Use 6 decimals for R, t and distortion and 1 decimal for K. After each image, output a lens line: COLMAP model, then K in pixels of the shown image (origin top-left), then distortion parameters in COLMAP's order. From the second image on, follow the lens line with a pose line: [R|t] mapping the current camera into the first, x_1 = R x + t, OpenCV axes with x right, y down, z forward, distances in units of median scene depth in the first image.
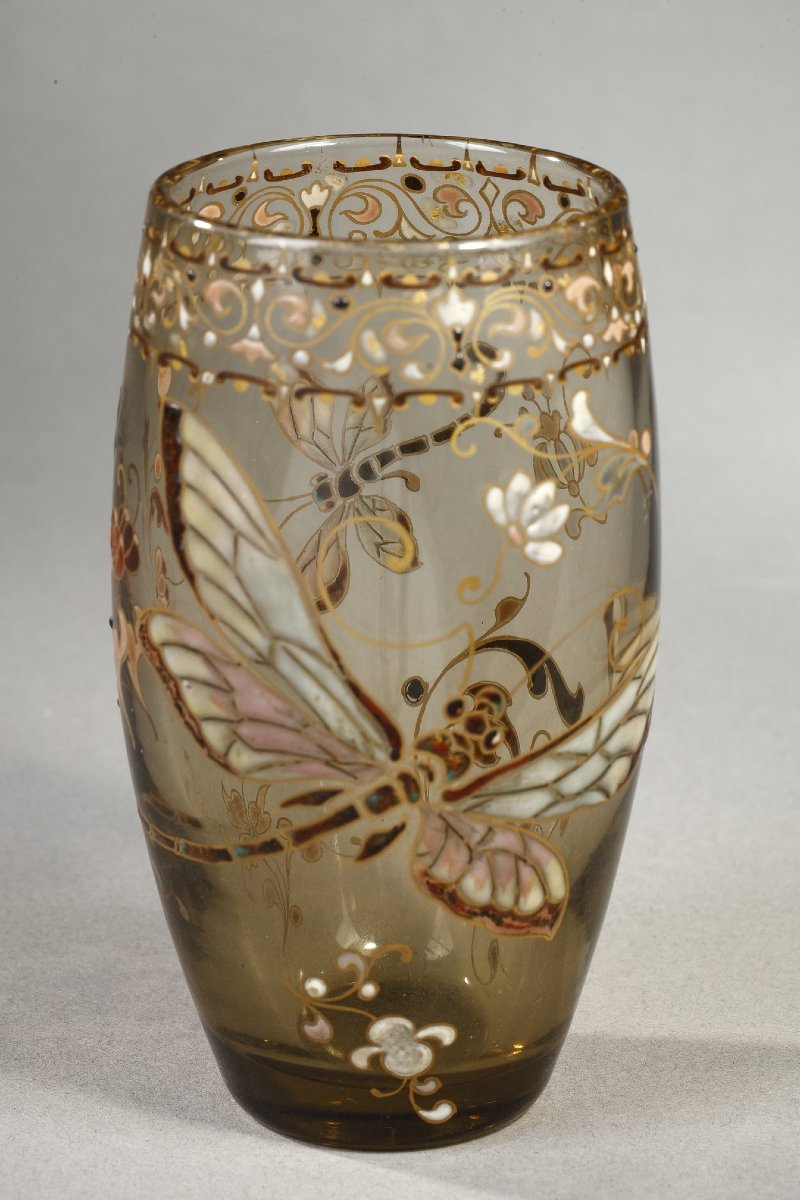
lens RADIAL K [[3617.7, 0, 402.0], [0, 3617.7, 571.7], [0, 0, 1]] dist [0.778913, 0.448868]
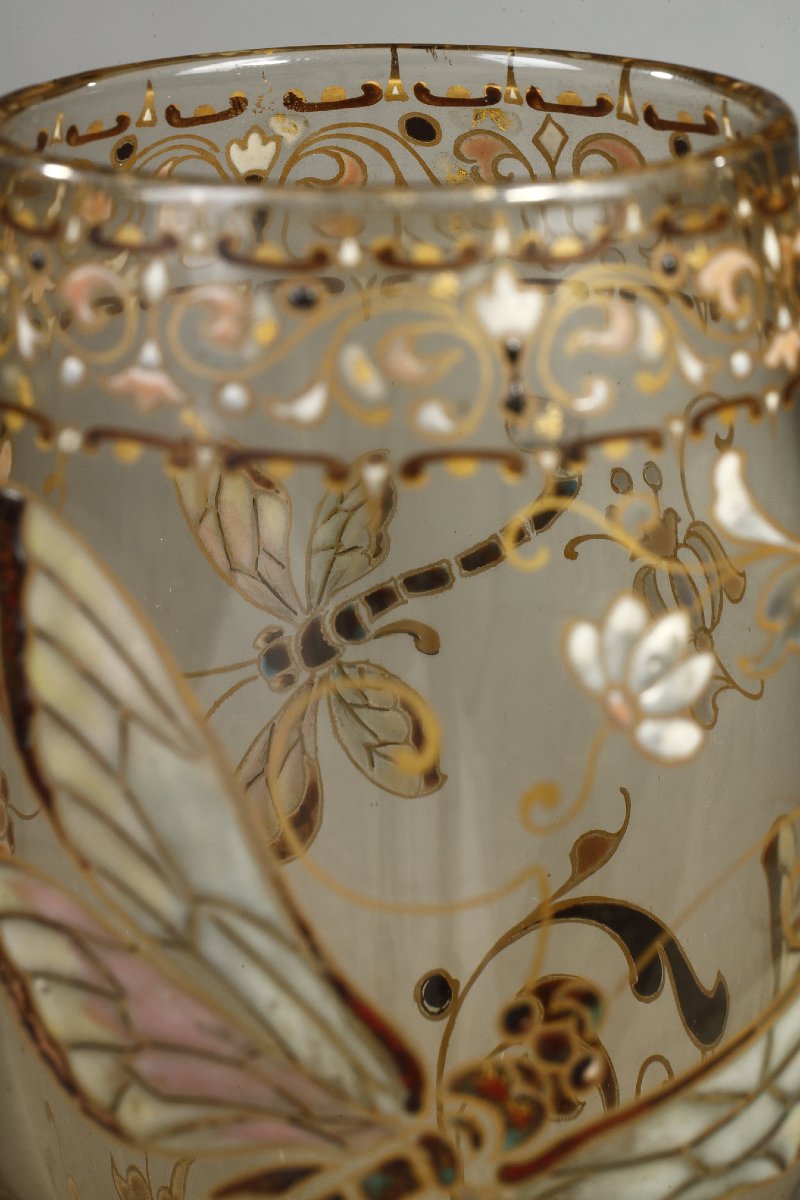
lens RADIAL K [[4701.7, 0, 439.5], [0, 4701.7, 764.9], [0, 0, 1]] dist [0.164946, 5.637634]
pose [[0.999721, -0.018388, 0.014805, -0.007599], [0.018688, 0.999617, -0.020414, 0.012821], [-0.014423, 0.020685, 0.999682, 0.263830]]
